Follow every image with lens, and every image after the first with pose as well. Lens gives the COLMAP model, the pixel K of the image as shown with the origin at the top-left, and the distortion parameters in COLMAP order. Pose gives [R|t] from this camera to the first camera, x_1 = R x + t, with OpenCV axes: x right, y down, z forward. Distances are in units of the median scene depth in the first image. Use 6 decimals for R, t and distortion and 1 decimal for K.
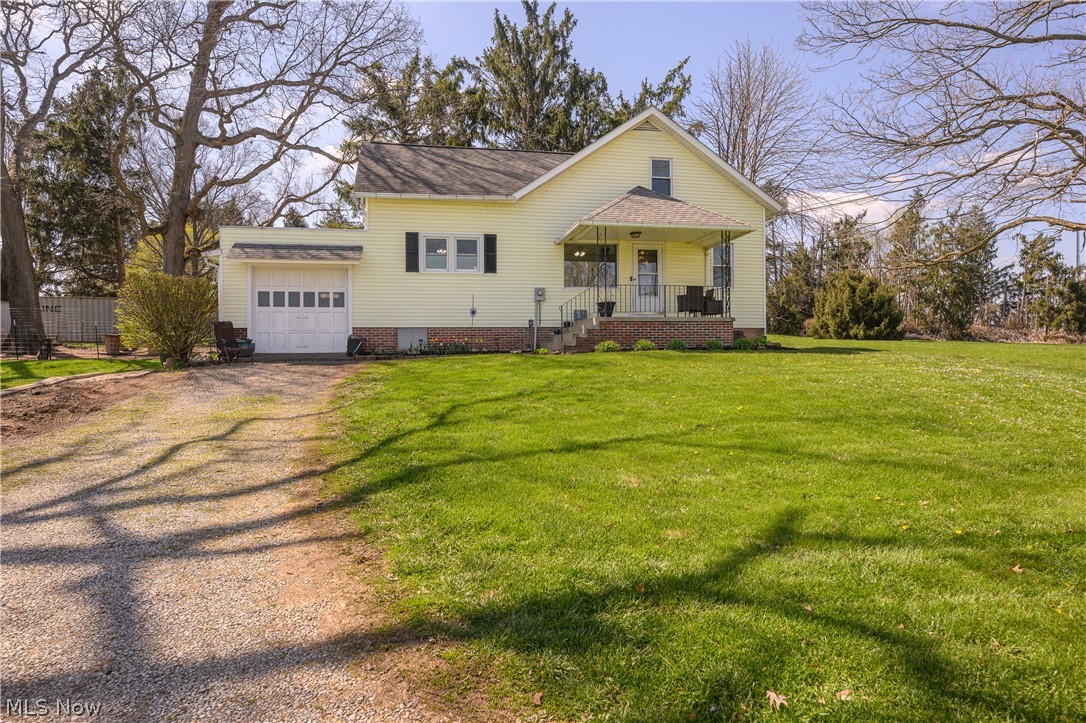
lens RADIAL K [[651.9, 0, 544.1], [0, 651.9, 359.7], [0, 0, 1]] dist [-0.009078, -0.001722]
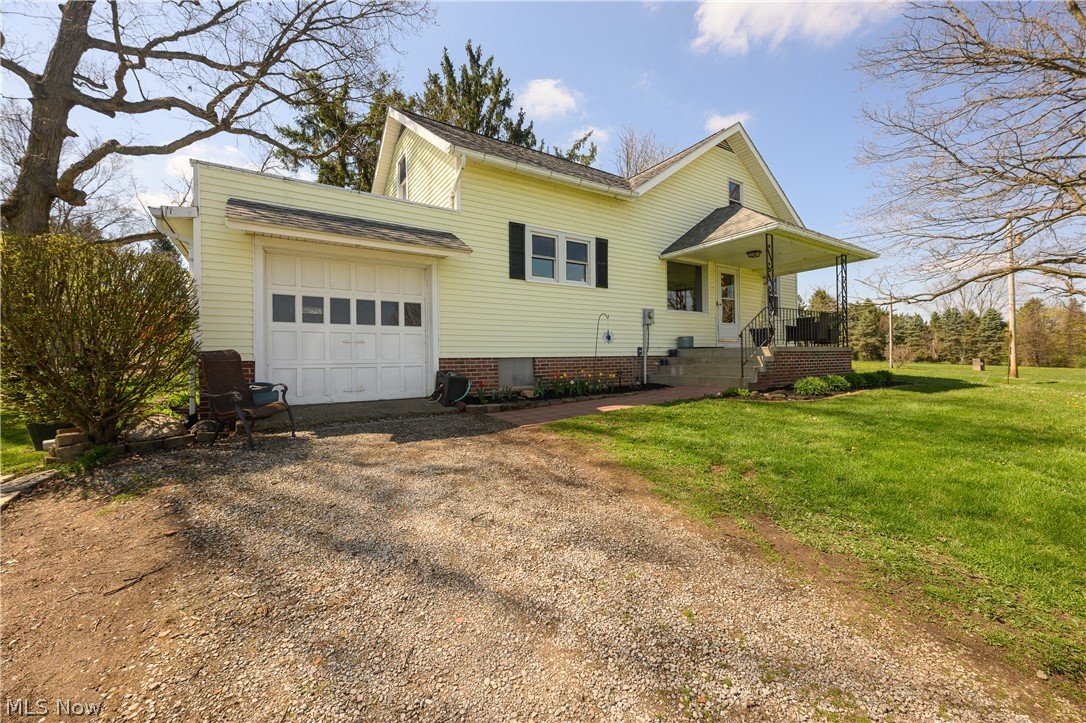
lens RADIAL K [[427.2, 0, 540.6], [0, 427.2, 359.2], [0, 0, 1]] dist [-0.002231, 0.000308]
pose [[0.928179, -0.003626, 0.372117, -0.341990], [0.007805, 0.999922, -0.009726, -0.041842], [-0.372053, 0.011932, 0.928135, 0.545617]]
